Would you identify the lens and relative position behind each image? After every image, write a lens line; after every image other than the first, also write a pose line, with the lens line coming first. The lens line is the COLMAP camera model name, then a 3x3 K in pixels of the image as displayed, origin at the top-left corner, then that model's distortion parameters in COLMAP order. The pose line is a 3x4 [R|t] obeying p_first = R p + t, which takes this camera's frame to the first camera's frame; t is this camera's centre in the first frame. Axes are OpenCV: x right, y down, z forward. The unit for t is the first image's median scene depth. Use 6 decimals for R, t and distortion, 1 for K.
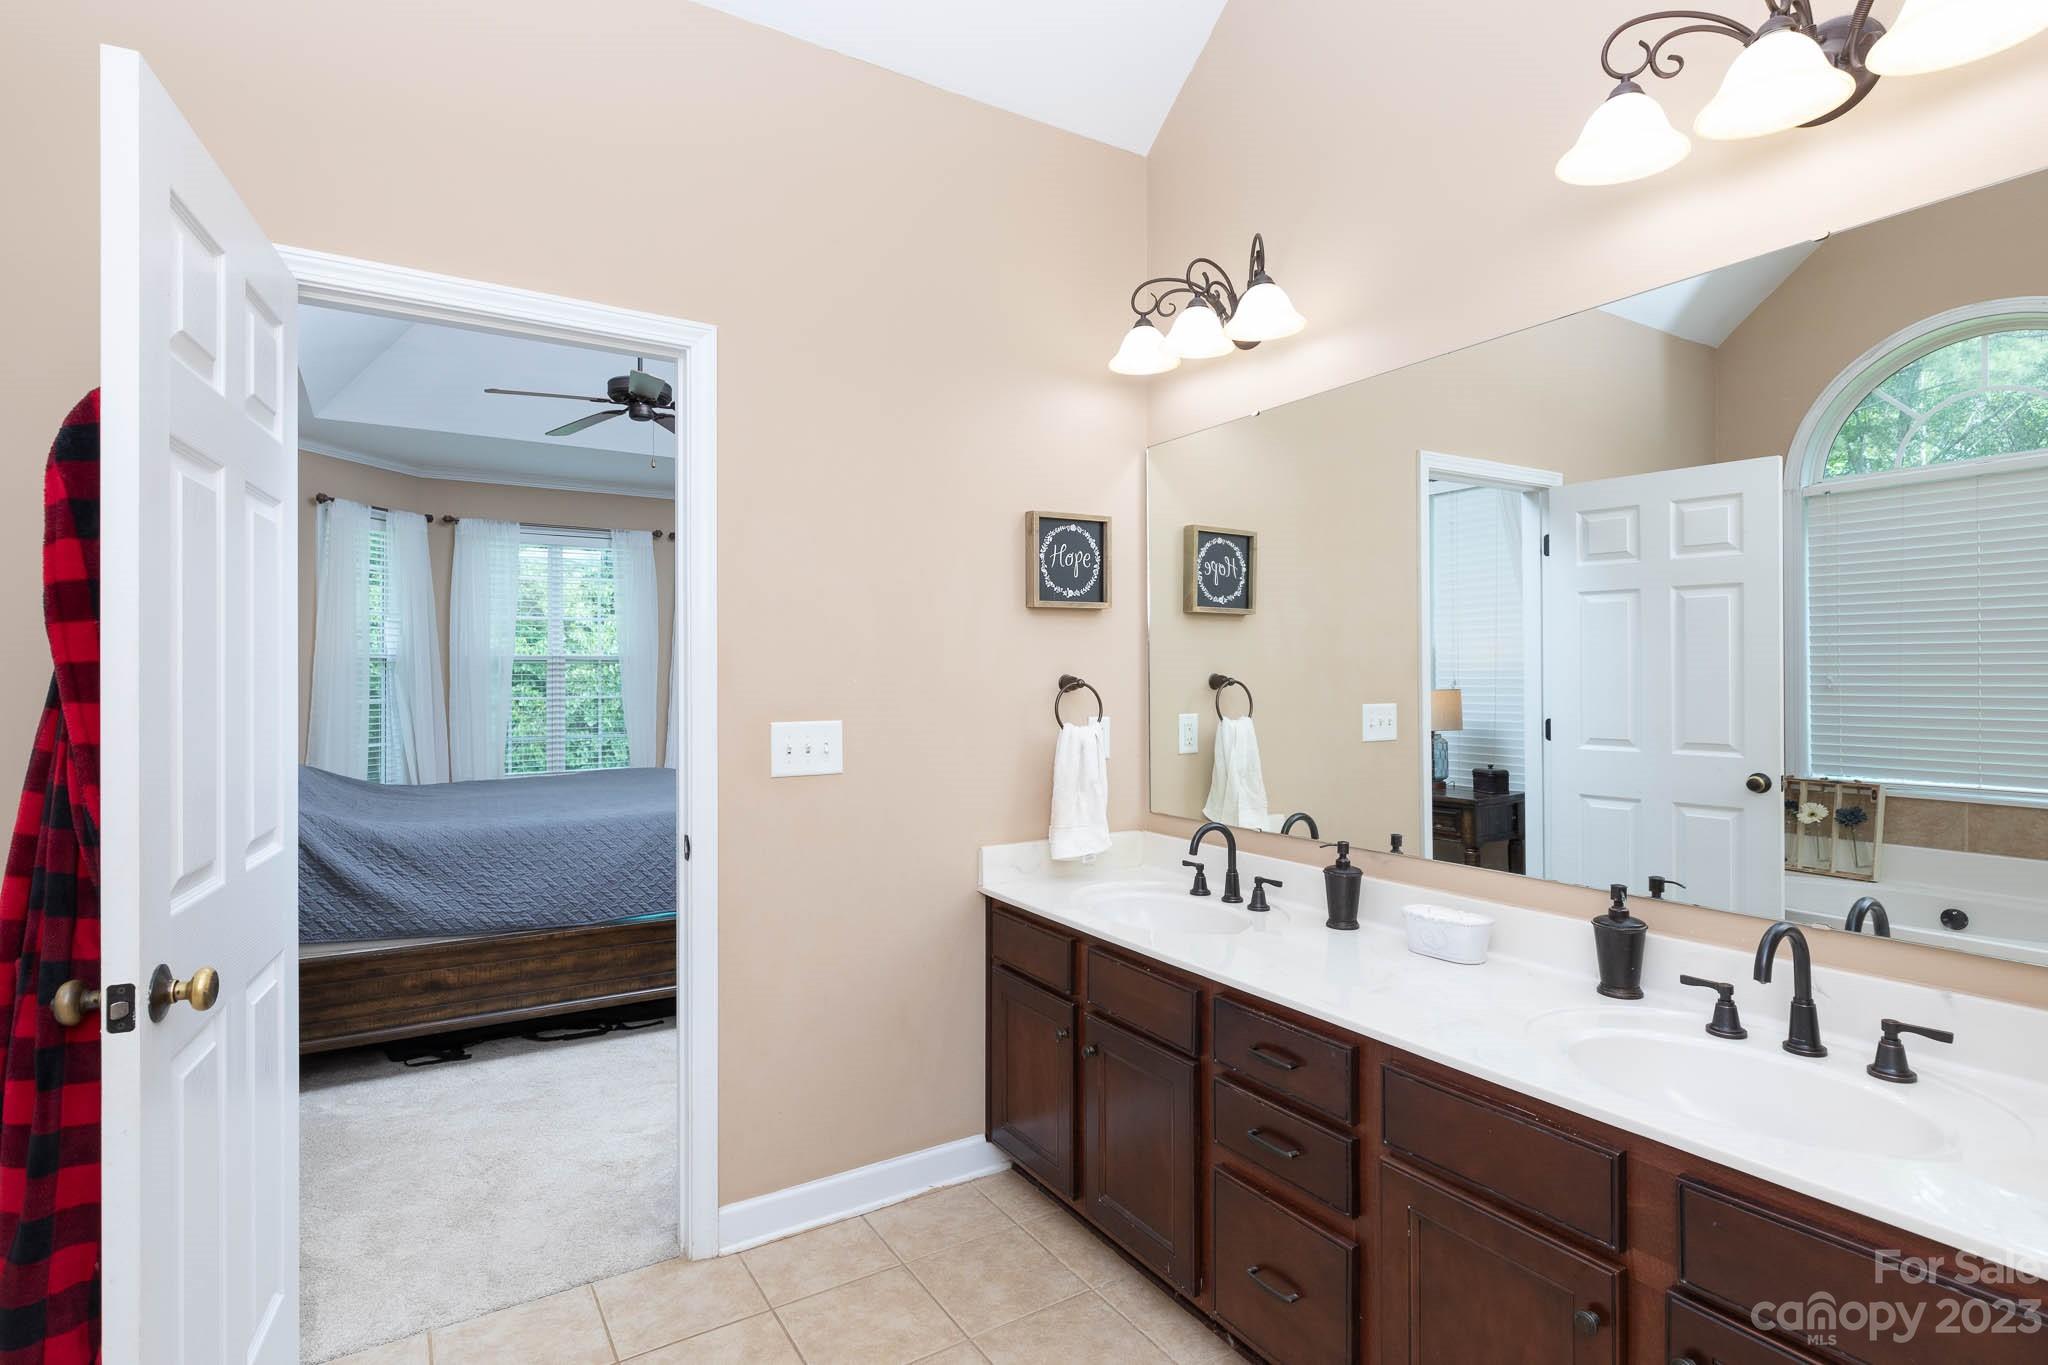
lens RADIAL K [[1029.4, 0, 1024.0], [0, 1029.4, 682.5], [0, 0, 1]] dist [0.001446, 0.000688]
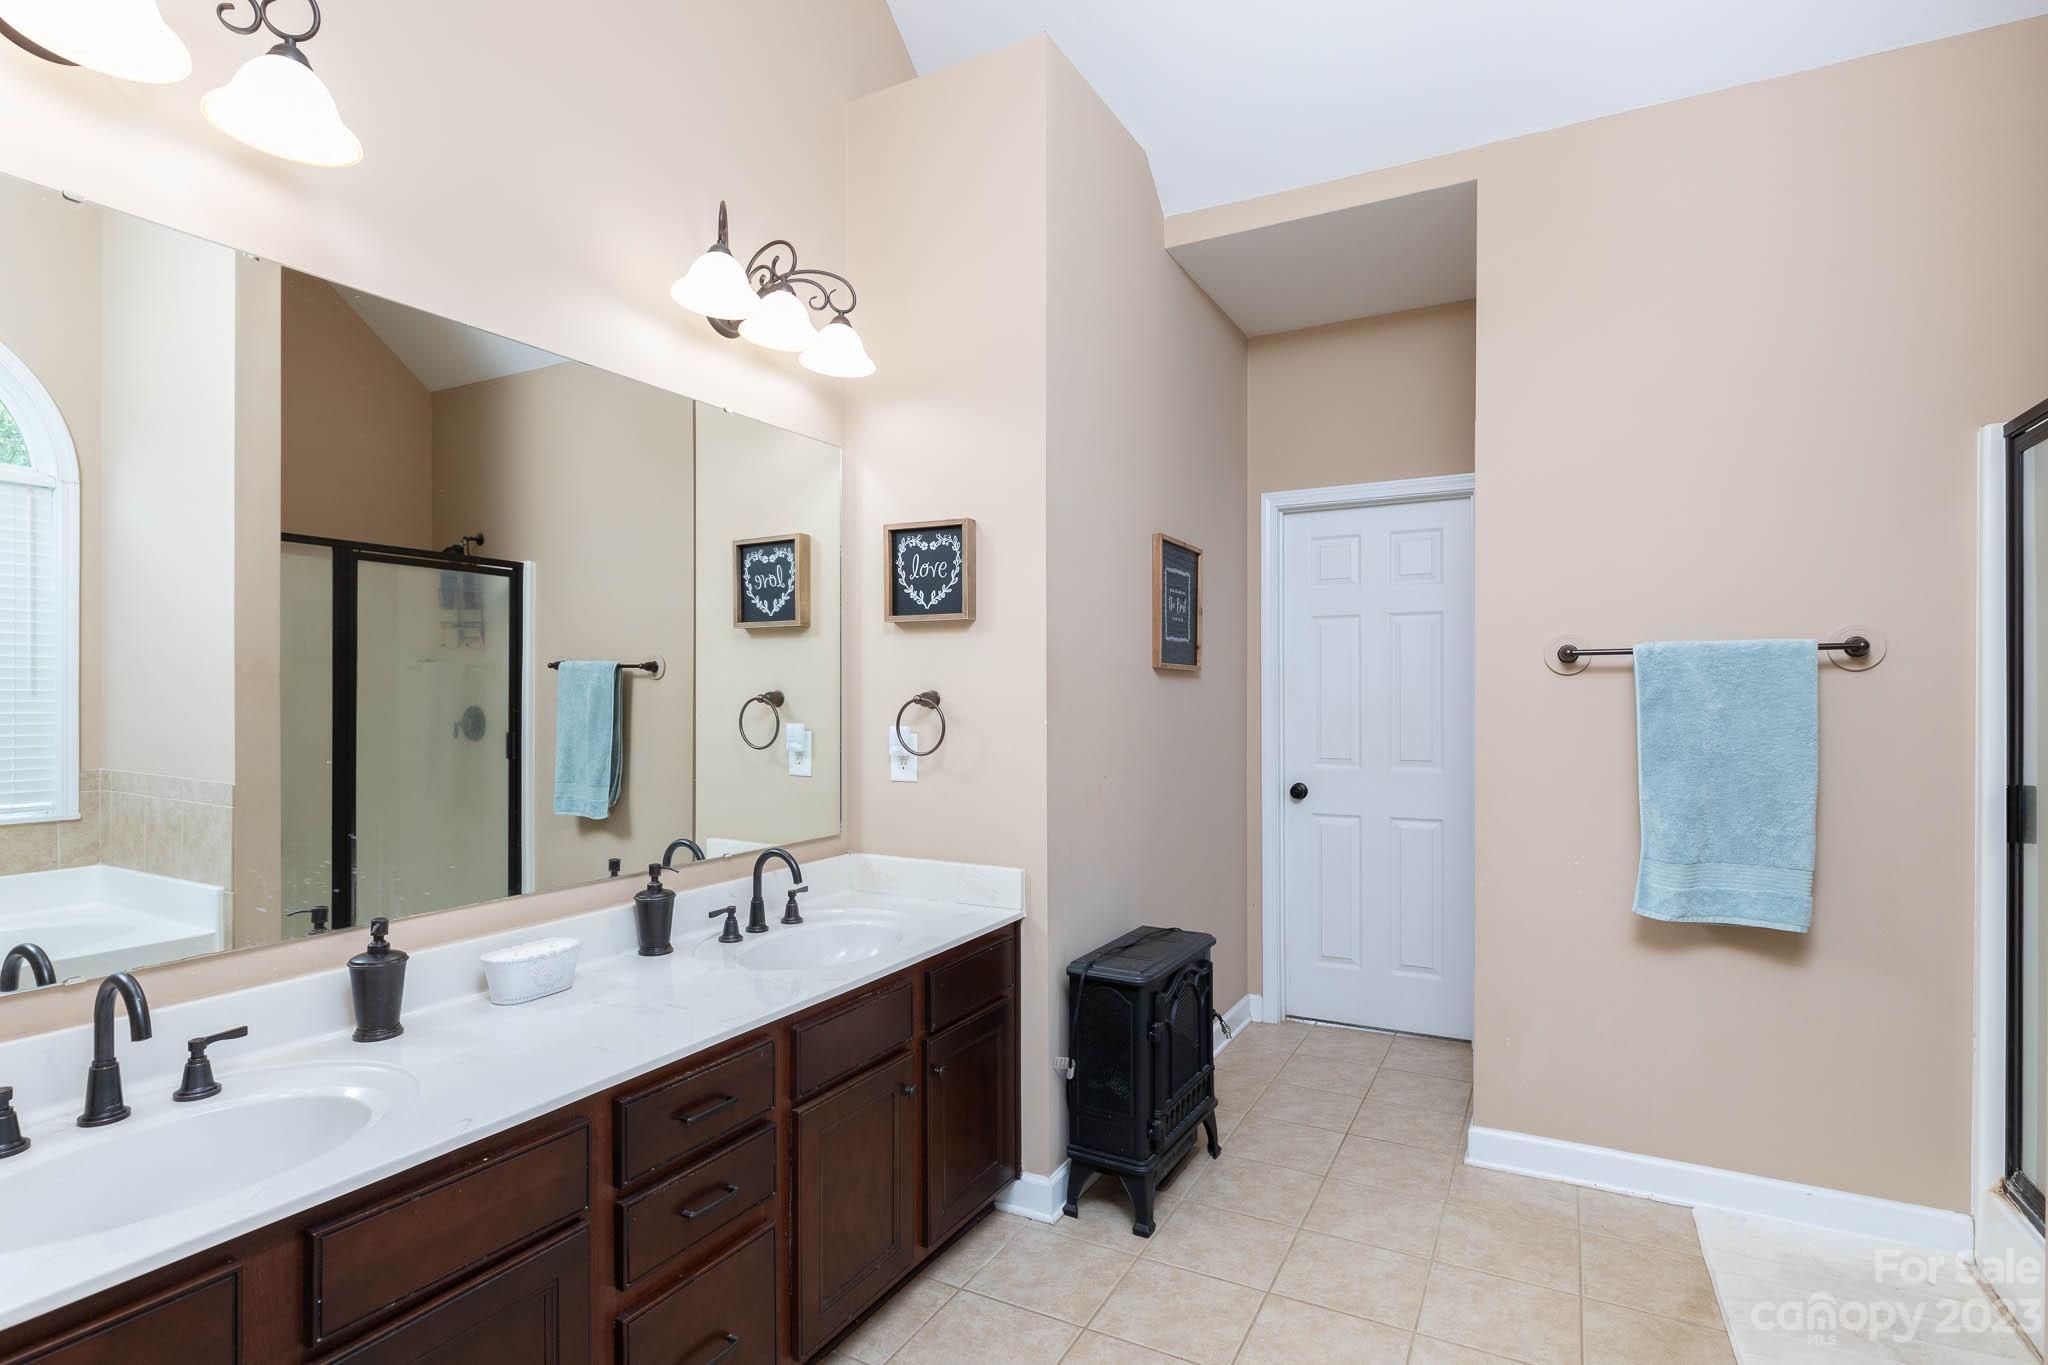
lens RADIAL K [[1029.4, 0, 1024.0], [0, 1029.4, 682.5], [0, 0, 1]] dist [0.001446, 0.000688]
pose [[-0.485047, 0.021428, 0.874225, -0.665525], [0.018596, 0.999726, -0.014186, 0.005657], [-0.874290, 0.009377, -0.485313, 1.128335]]
